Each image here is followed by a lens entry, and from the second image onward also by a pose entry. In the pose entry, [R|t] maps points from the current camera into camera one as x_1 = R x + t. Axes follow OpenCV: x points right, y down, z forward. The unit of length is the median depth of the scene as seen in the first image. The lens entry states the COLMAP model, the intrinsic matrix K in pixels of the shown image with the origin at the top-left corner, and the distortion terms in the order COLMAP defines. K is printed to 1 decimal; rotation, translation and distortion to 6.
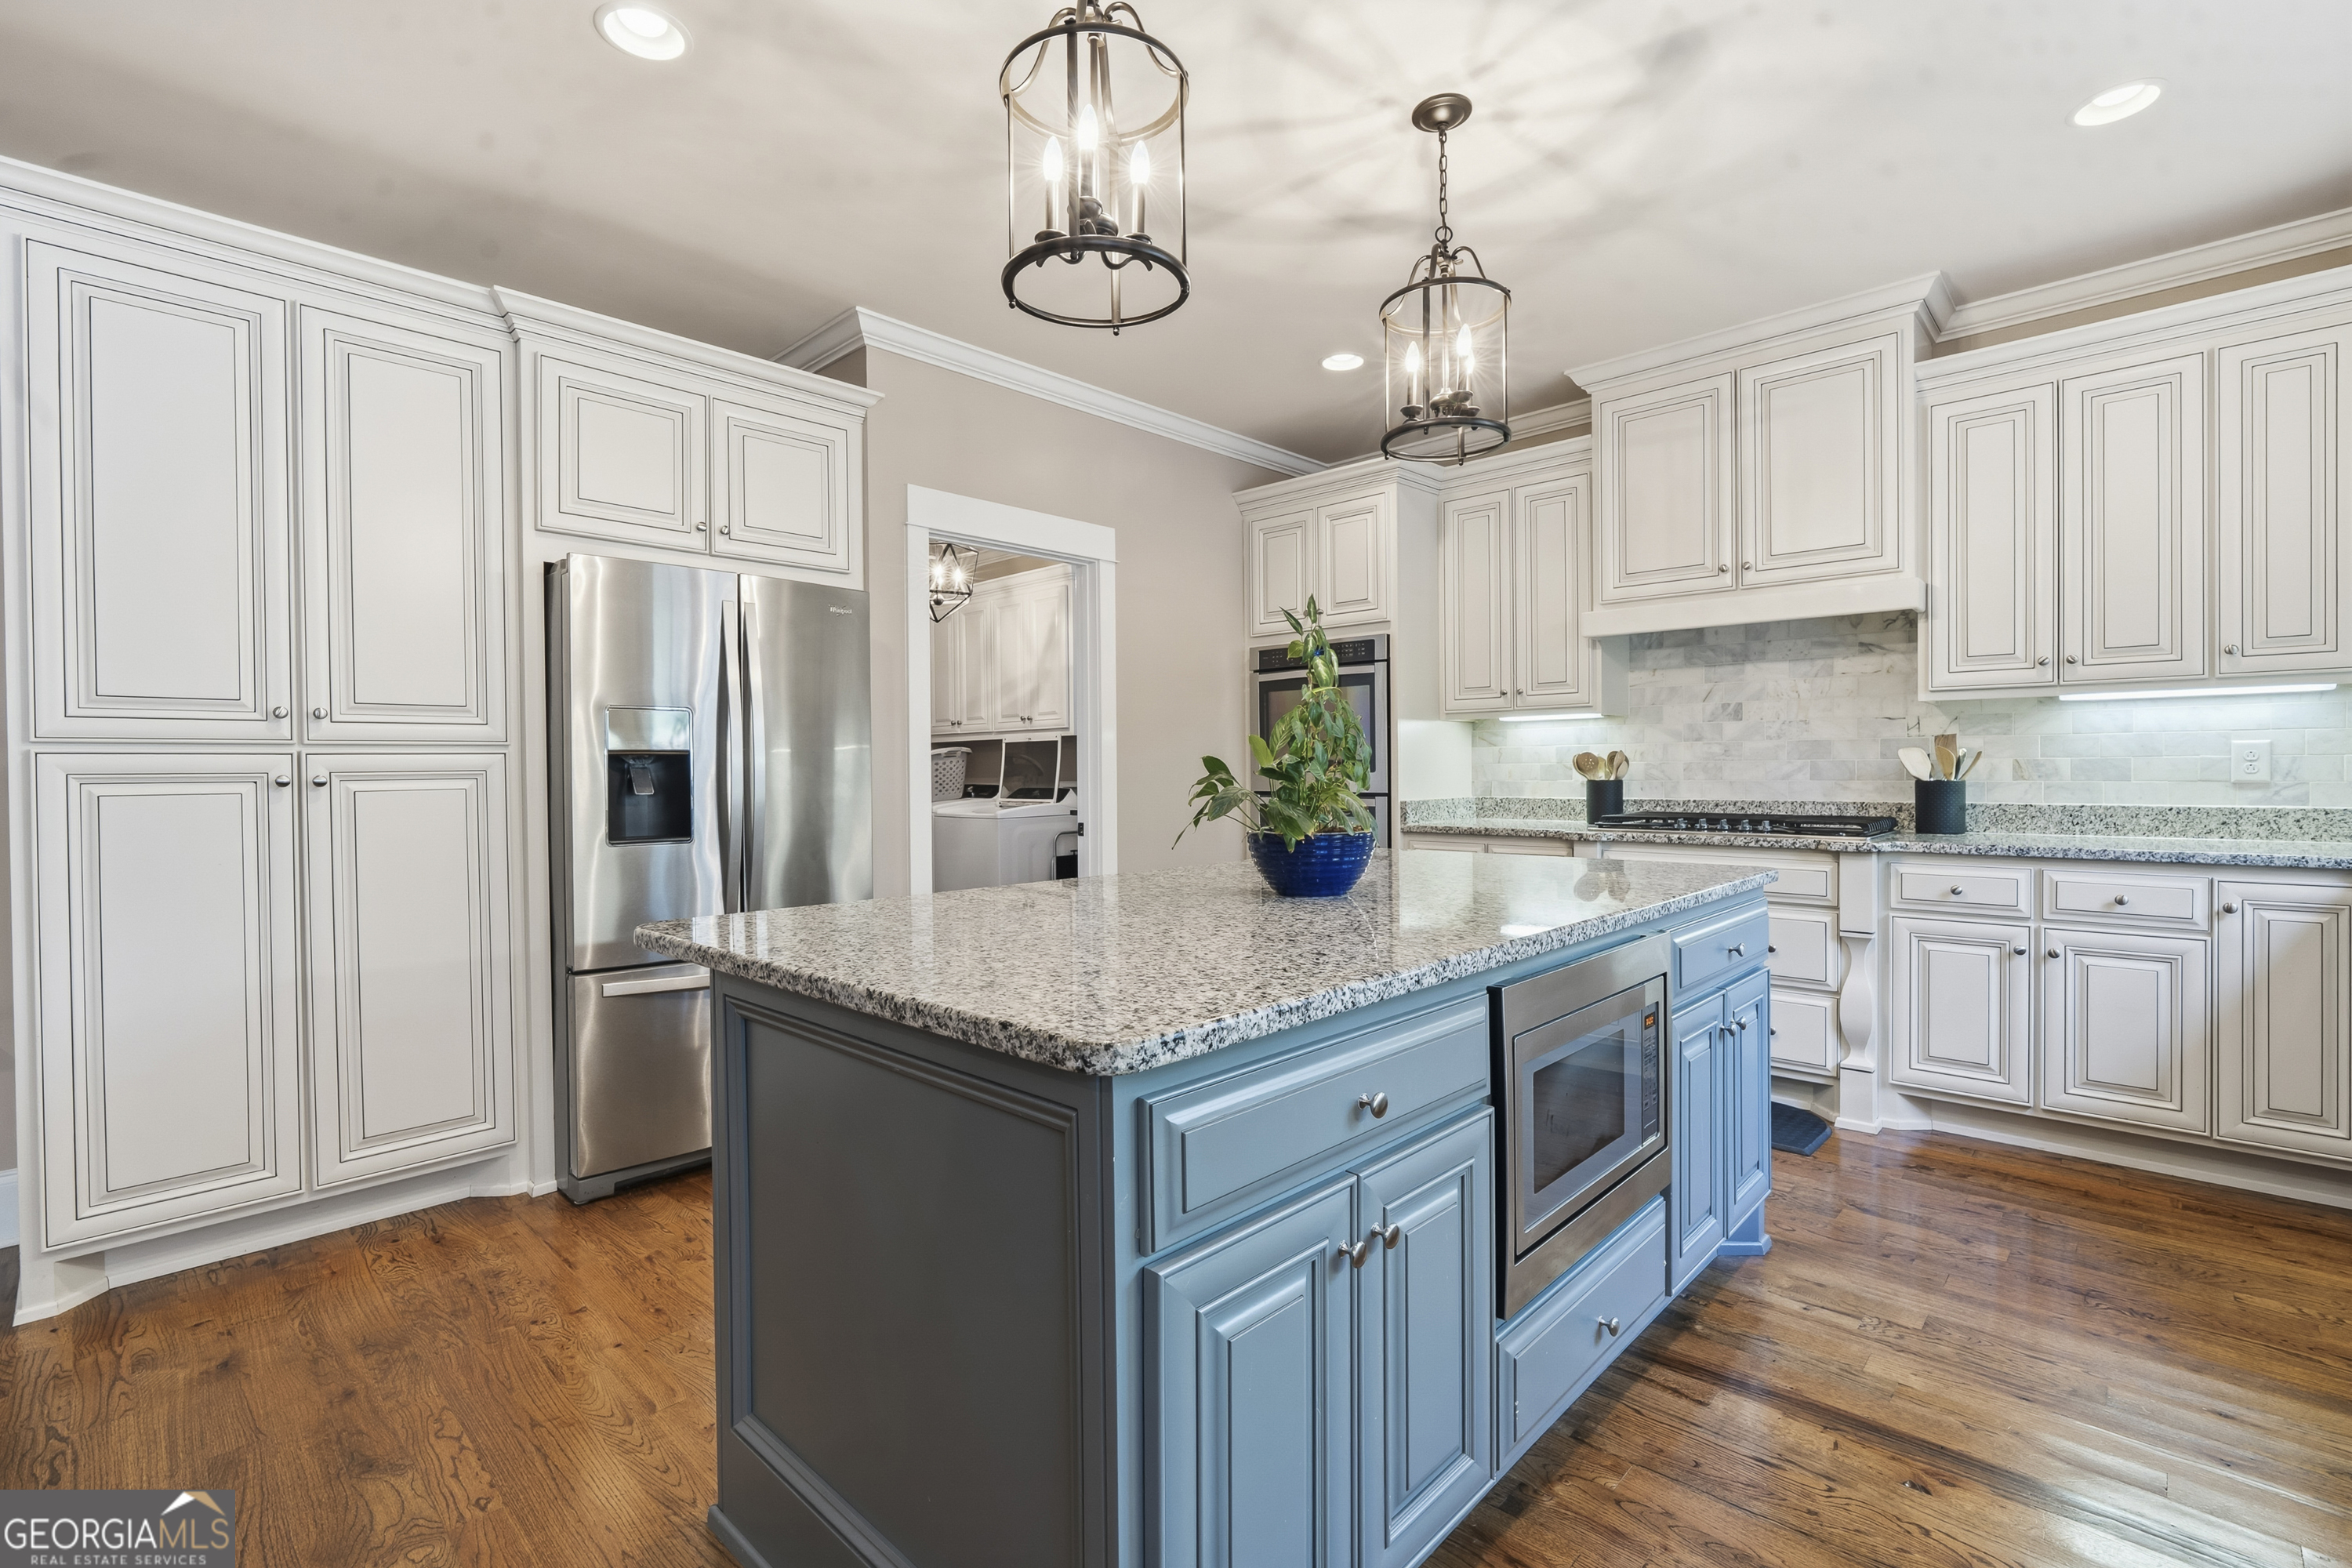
lens RADIAL K [[1052.9, 0, 1171.0], [0, 1052.9, 781.0], [0, 0, 1]] dist [-0.012664, 0.003322]
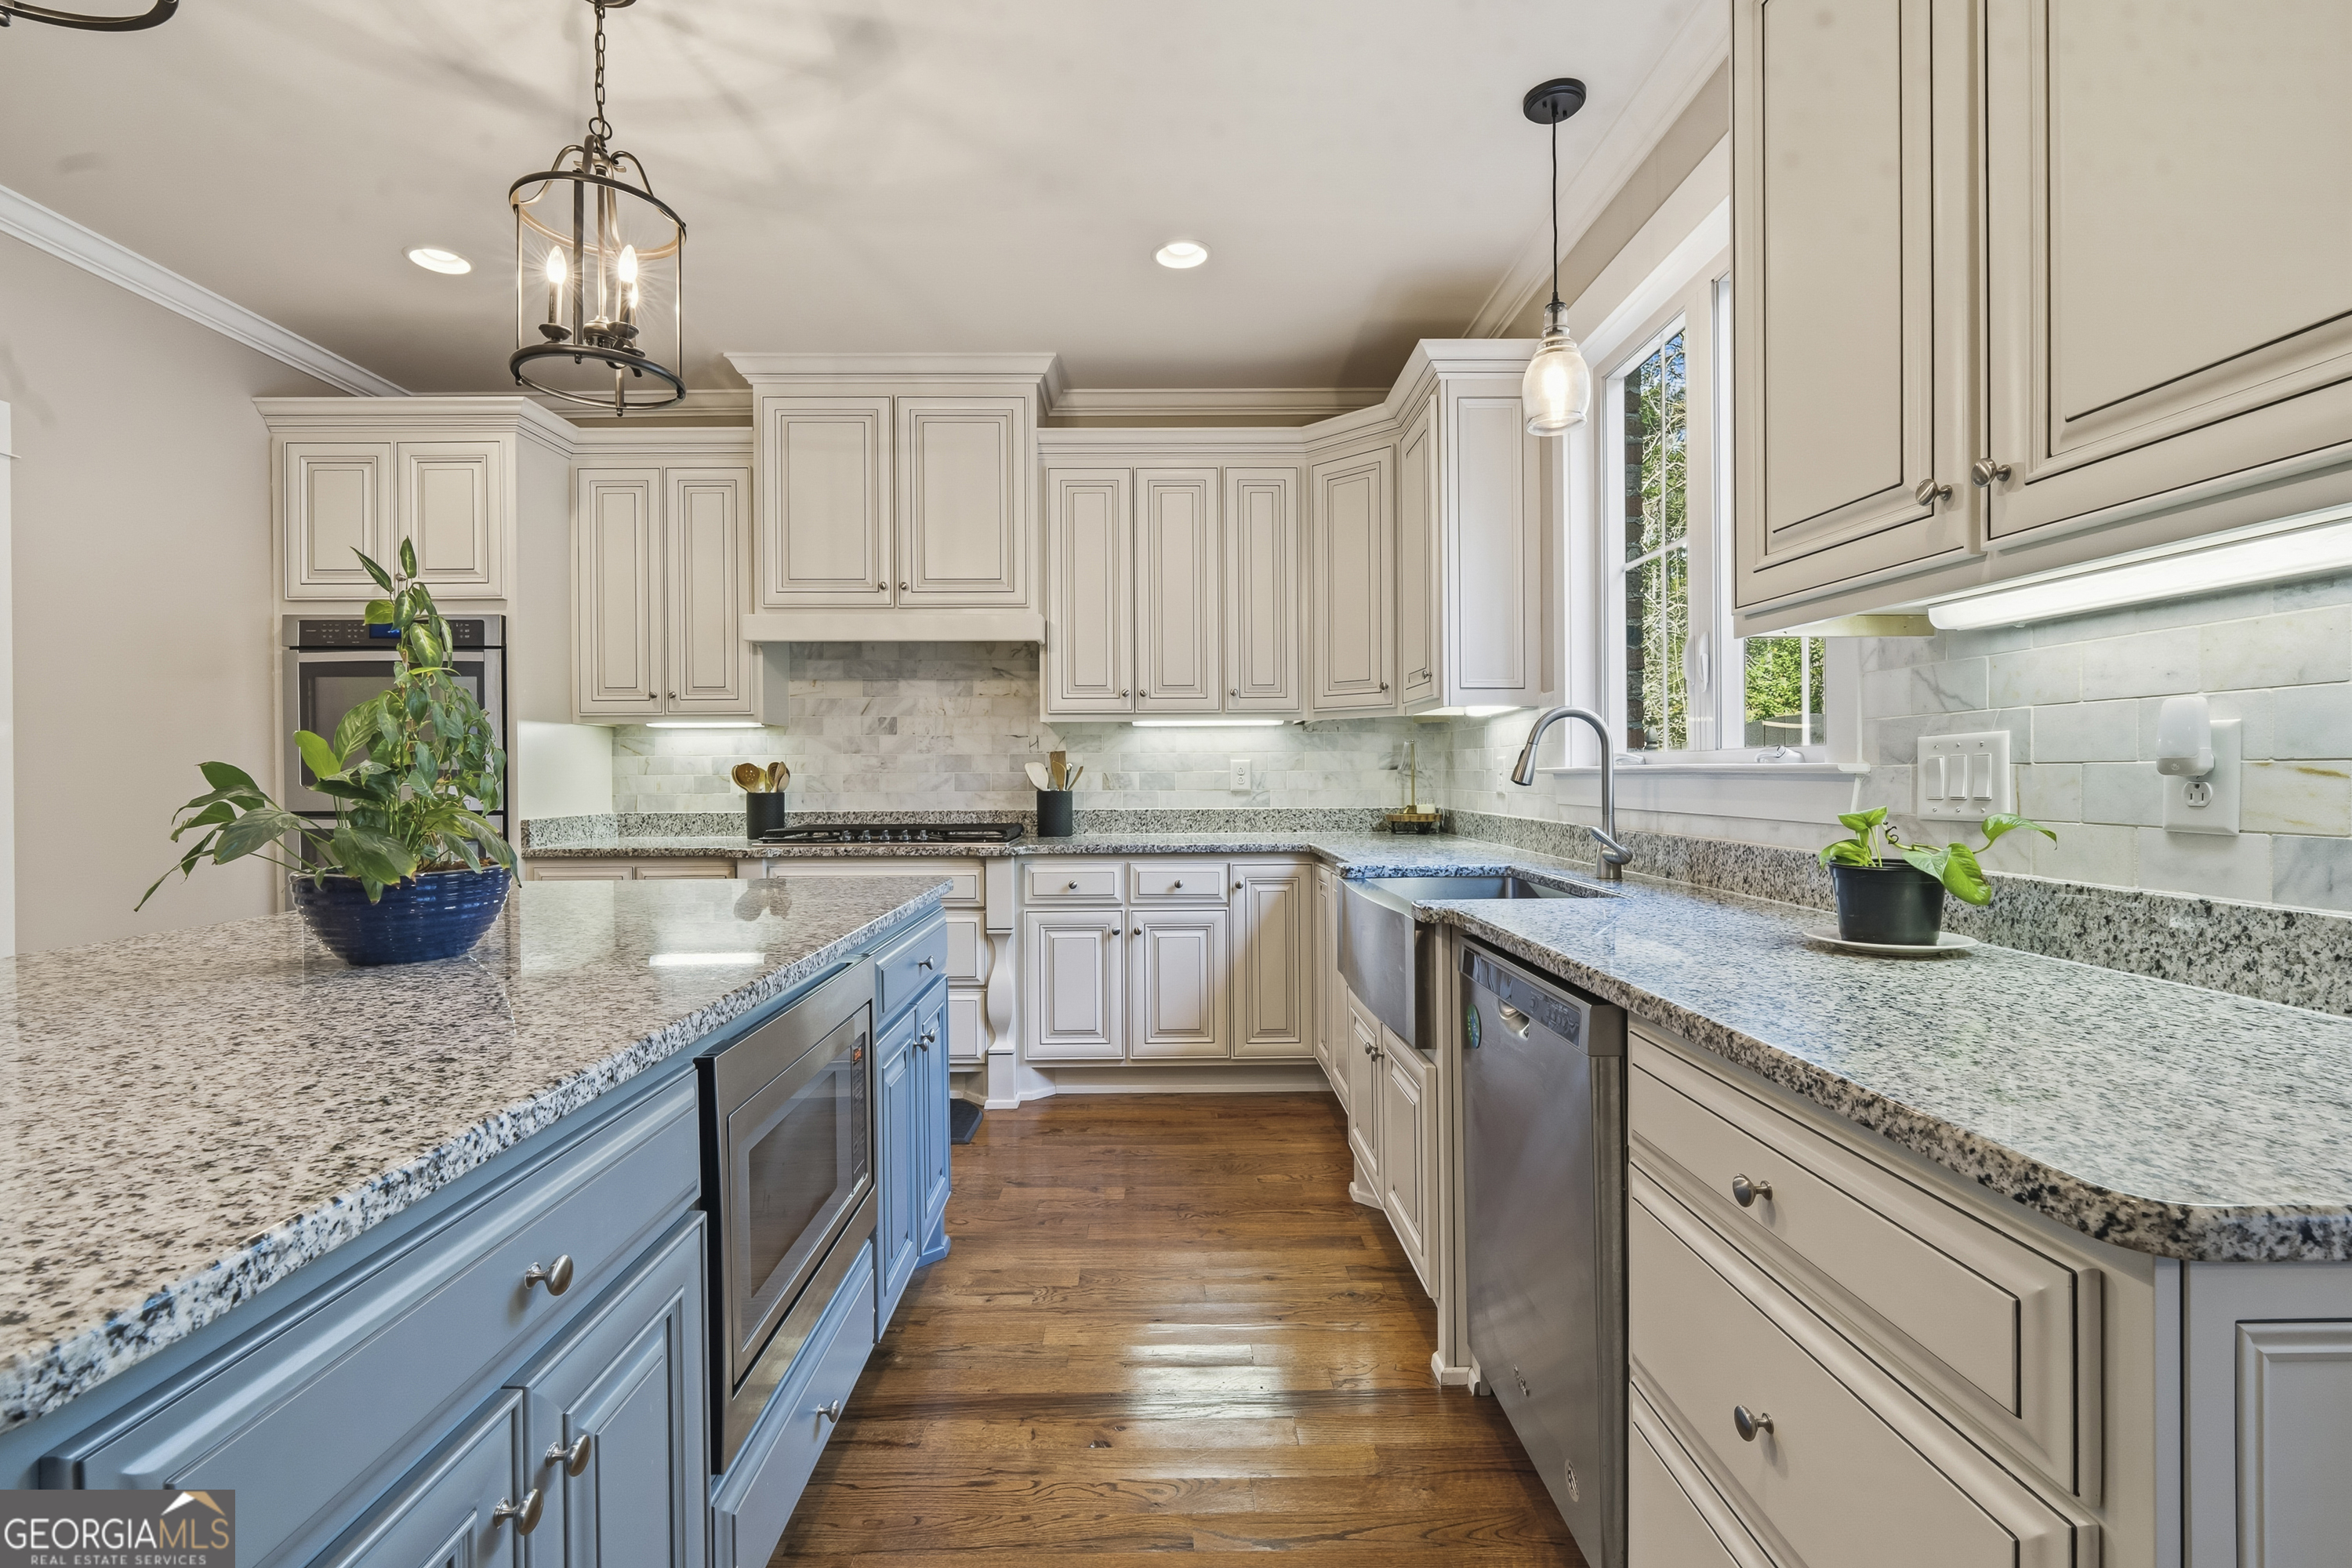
lens RADIAL K [[1052.9, 0, 1171.0], [0, 1052.9, 781.0], [0, 0, 1]] dist [-0.012664, 0.003322]
pose [[0.708487, -0.000479, 0.705723, -0.000146], [0.008326, 0.999936, -0.007679, -0.001647], [-0.705674, 0.011316, 0.708446, 0.096526]]
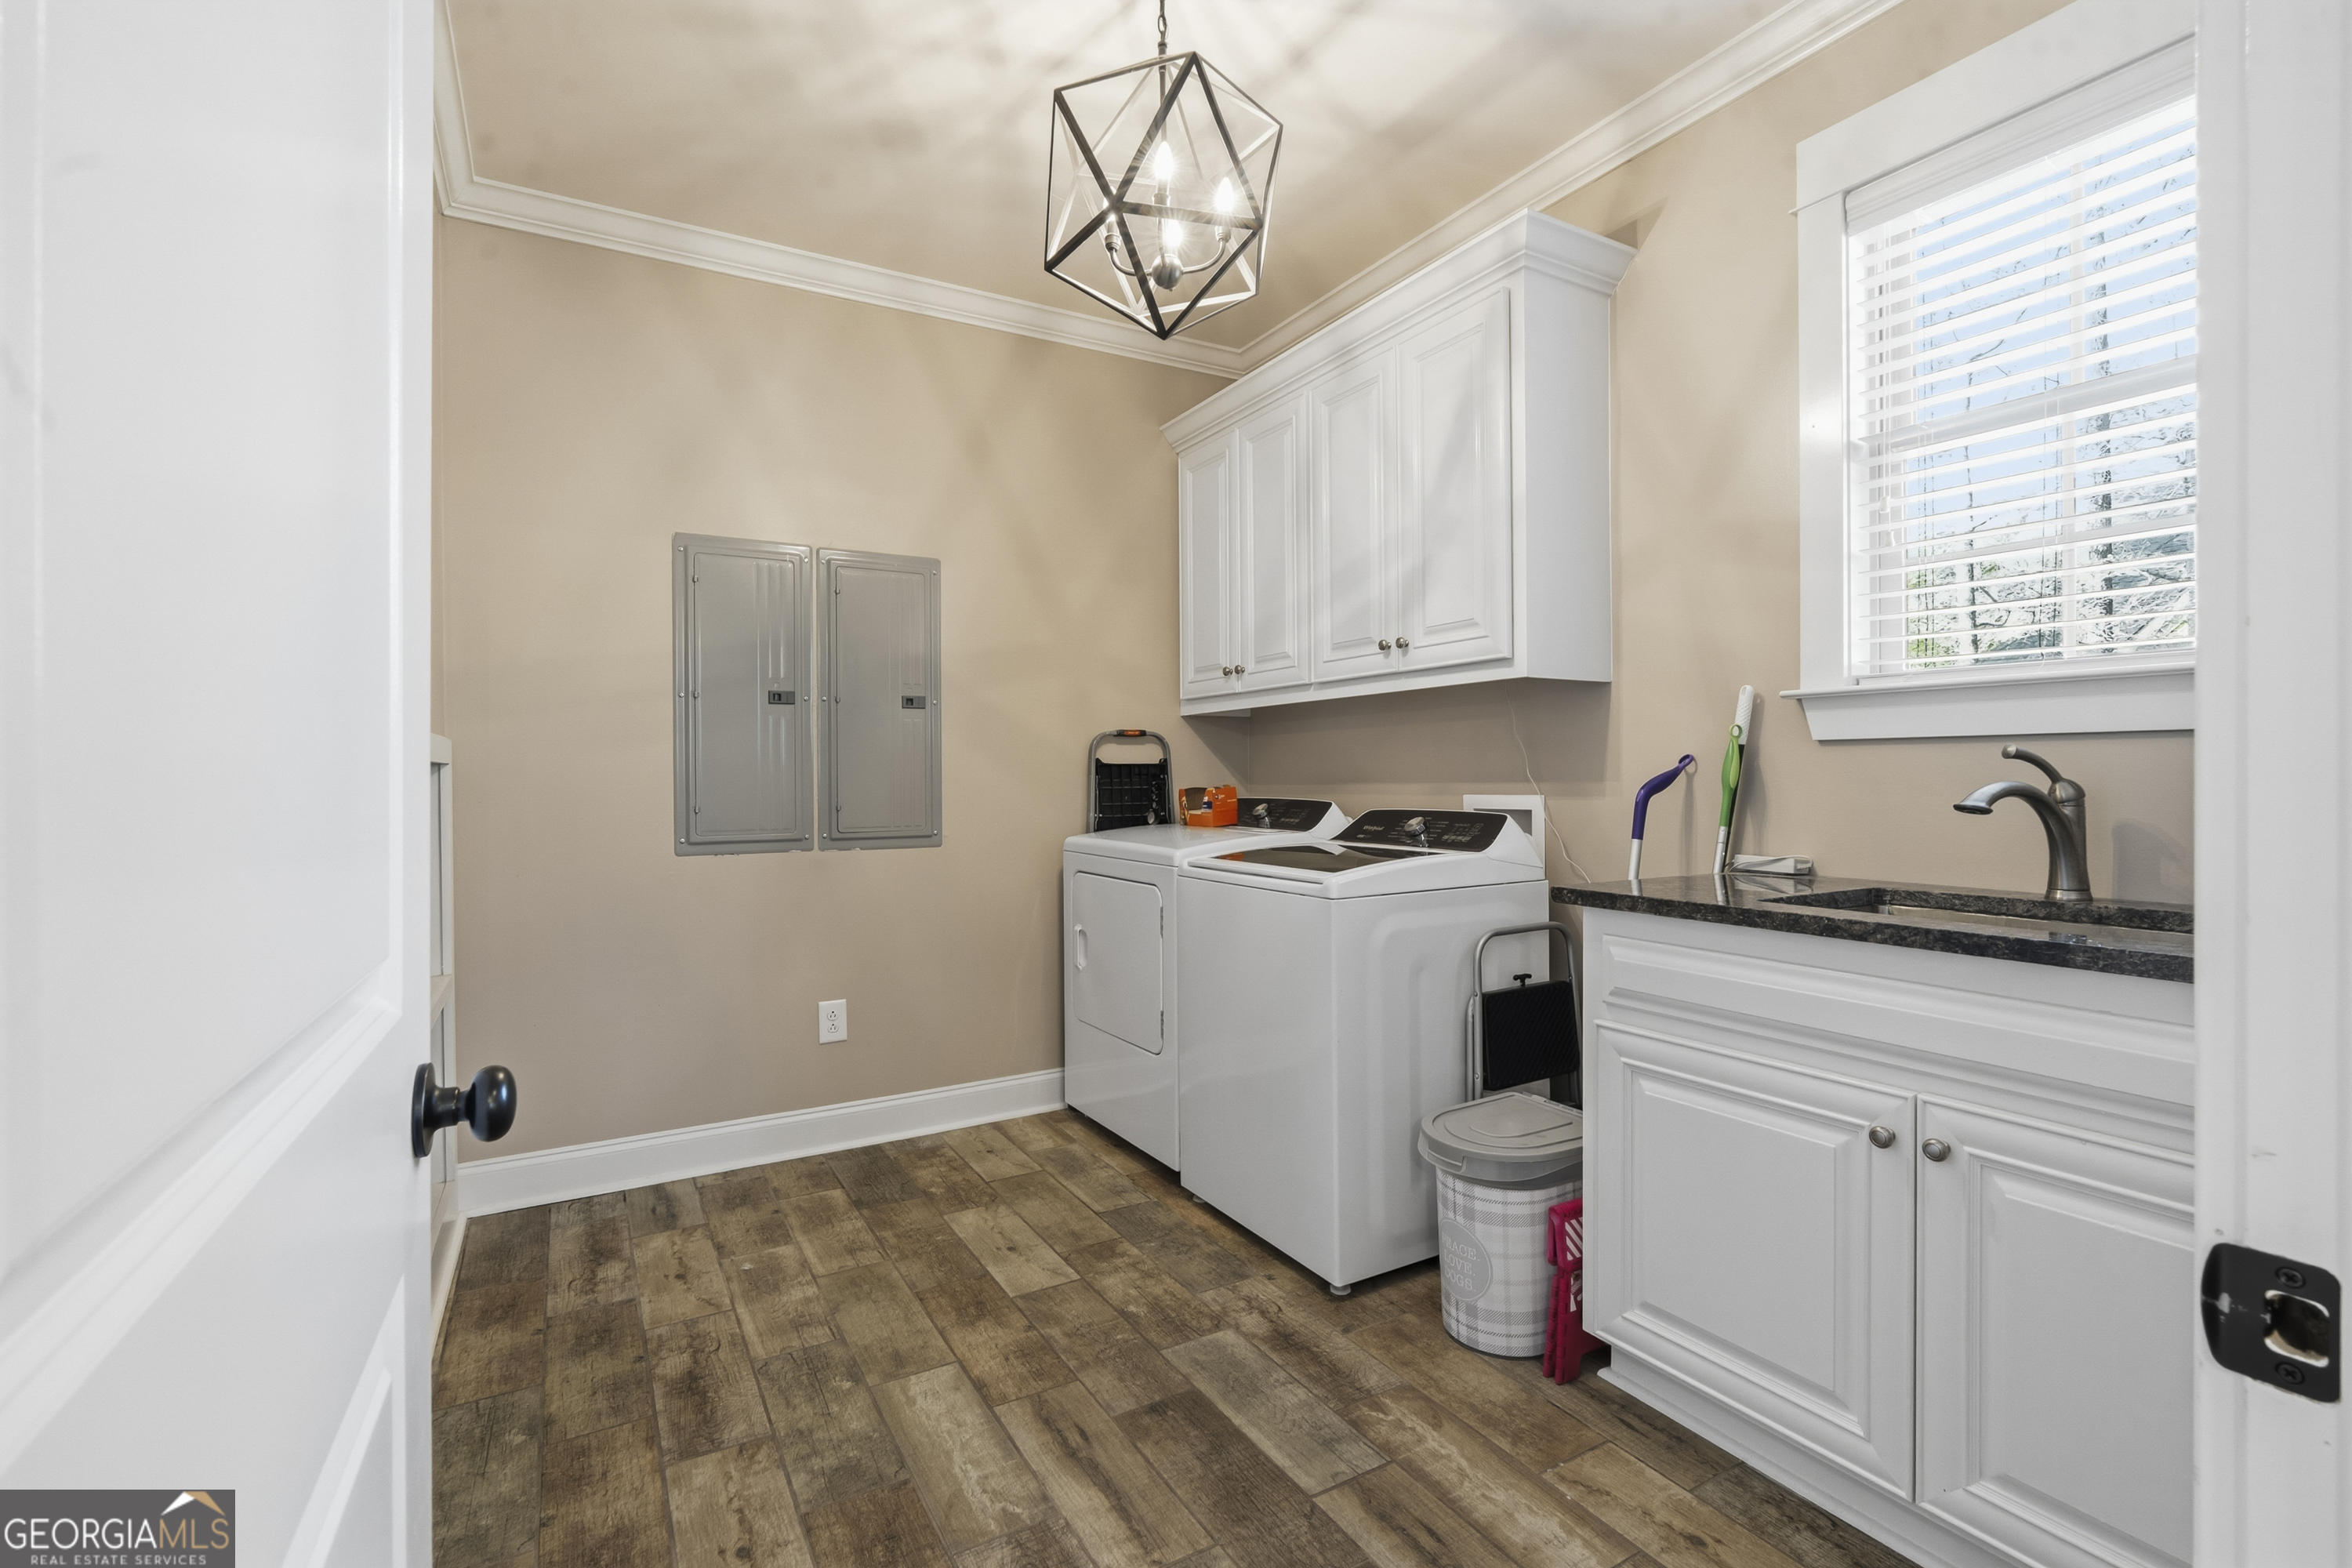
lens RADIAL K [[1052.9, 0, 1171.0], [0, 1052.9, 781.0], [0, 0, 1]] dist [-0.012664, 0.003322]
pose [[0.960289, 0.007053, -0.278916, -0.171276], [-0.008075, 0.999964, -0.002519, -0.005780], [0.278889, 0.004671, 0.960312, 0.936603]]
